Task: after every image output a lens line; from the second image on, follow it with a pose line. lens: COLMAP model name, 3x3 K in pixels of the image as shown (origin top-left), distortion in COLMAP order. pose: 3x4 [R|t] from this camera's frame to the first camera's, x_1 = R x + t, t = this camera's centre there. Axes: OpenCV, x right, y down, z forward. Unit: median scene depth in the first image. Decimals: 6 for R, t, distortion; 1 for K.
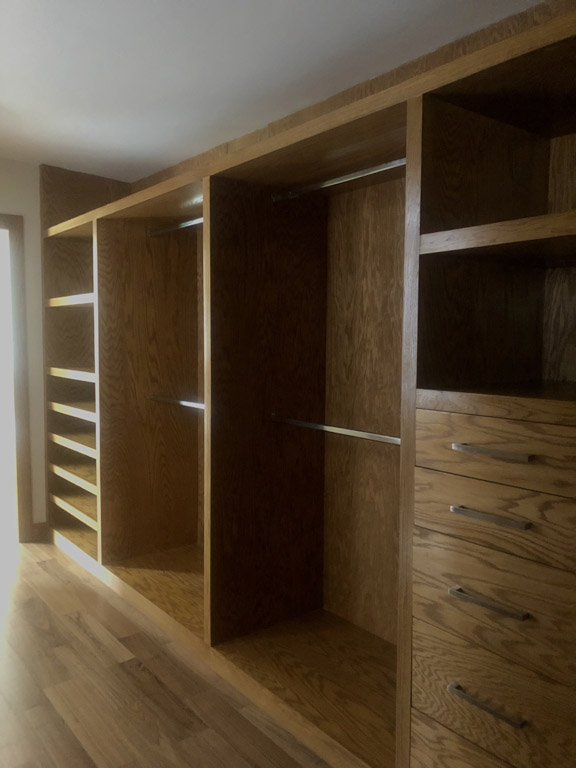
lens RADIAL K [[620.8, 0, 289.0], [0, 620.8, 385.8], [0, 0, 1]] dist [-0.006384, 0.000691]
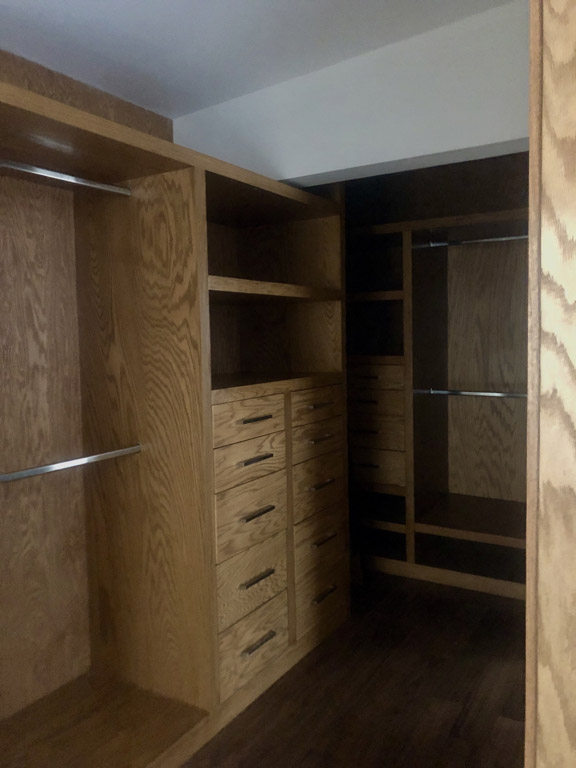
lens RADIAL K [[620.8, 0, 288.8], [0, 620.8, 382.0], [0, 0, 1]] dist [-0.006384, 0.000691]
pose [[-0.340422, -0.068599, 0.937767, -1.181094], [0.095094, 0.989710, 0.106919, -0.151212], [-0.935452, 0.125574, -0.330395, 1.393983]]
